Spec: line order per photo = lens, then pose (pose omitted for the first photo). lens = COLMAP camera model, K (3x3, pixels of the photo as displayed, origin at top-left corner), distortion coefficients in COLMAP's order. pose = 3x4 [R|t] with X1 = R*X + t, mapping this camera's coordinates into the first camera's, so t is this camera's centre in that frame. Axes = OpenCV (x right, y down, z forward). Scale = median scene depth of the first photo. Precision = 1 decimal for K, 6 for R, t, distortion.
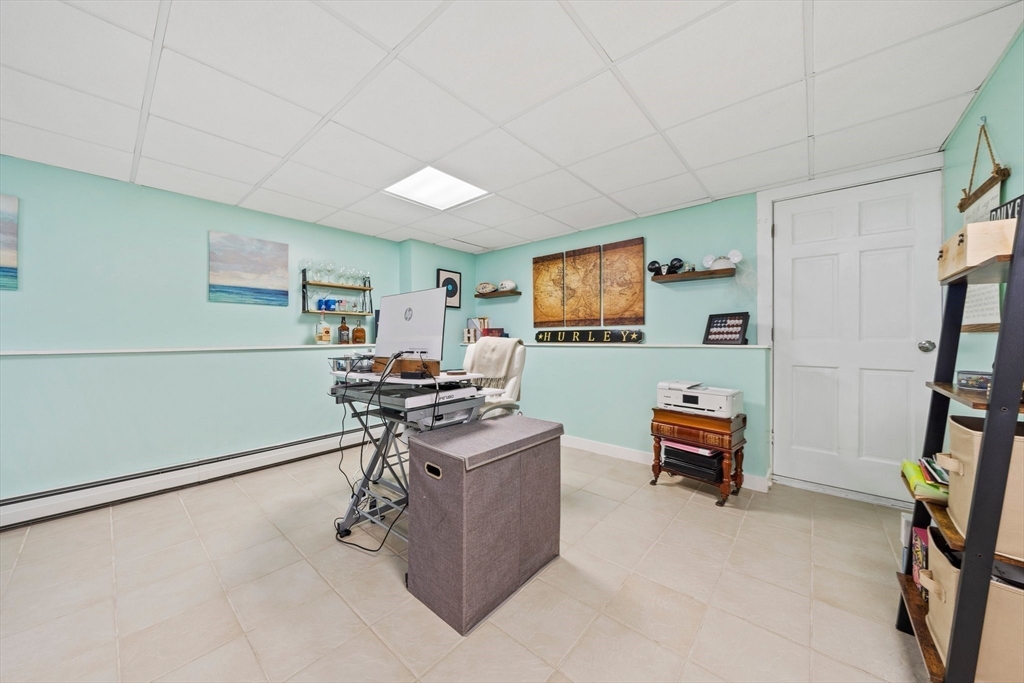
lens RADIAL K [[353.4, 0, 511.0], [0, 353.4, 334.8], [0, 0, 1]] dist [-0.005450, -0.000366]
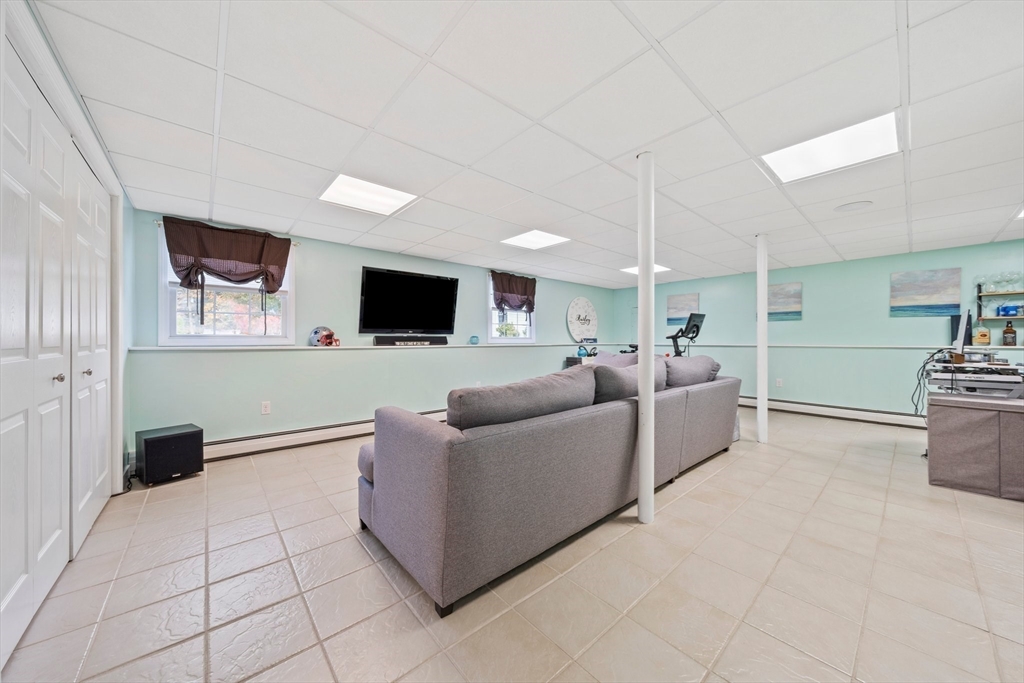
lens RADIAL K [[353.4, 0, 509.0], [0, 353.4, 339.2], [0, 0, 1]] dist [-0.005450, -0.000366]
pose [[-0.156724, -0.002134, -0.987640, 0.949154], [-0.004468, 0.999989, -0.001452, 0.015438], [0.987632, 0.004185, -0.156732, -0.453796]]
